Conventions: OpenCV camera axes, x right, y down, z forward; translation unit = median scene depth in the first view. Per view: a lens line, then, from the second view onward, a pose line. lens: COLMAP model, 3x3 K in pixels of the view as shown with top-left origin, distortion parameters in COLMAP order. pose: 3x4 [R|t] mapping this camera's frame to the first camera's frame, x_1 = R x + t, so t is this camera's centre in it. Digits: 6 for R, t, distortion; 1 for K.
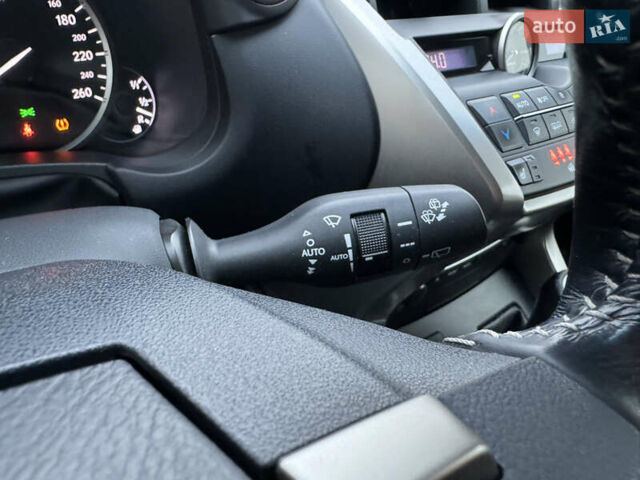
lens RADIAL K [[476.8, 0, 320.0], [0, 476.8, 240.0], [0, 0, 1]] dist [-0.023603, -0.000494]
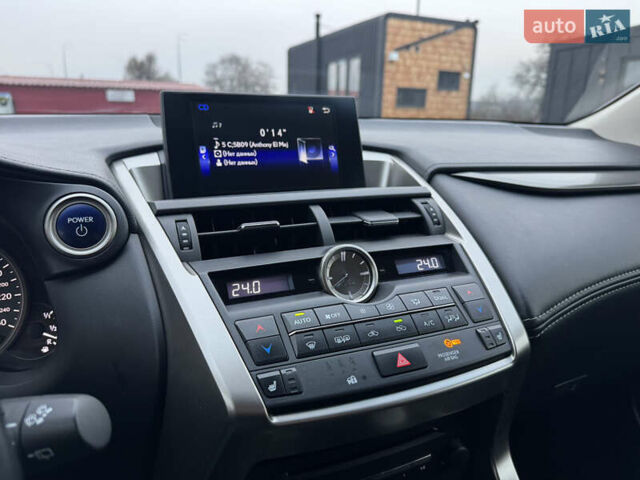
lens RADIAL K [[476.8, 0, 320.0], [0, 476.8, 240.0], [0, 0, 1]] dist [-0.023603, -0.000494]
pose [[0.966506, -0.075982, -0.245138, 0.722413], [-0.036204, 0.905252, -0.423331, 0.009801], [0.254077, 0.418027, 0.872180, -0.036987]]
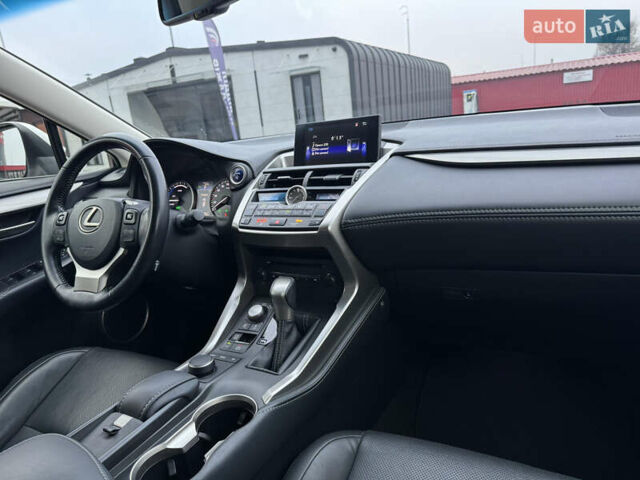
lens RADIAL K [[476.8, 0, 320.0], [0, 476.8, 240.0], [0, 0, 1]] dist [-0.023603, -0.000494]
pose [[0.388053, 0.026656, -0.921251, 3.570833], [-0.433587, 0.887336, -0.156963, 0.248892], [0.813276, 0.460352, 0.355892, 0.243598]]
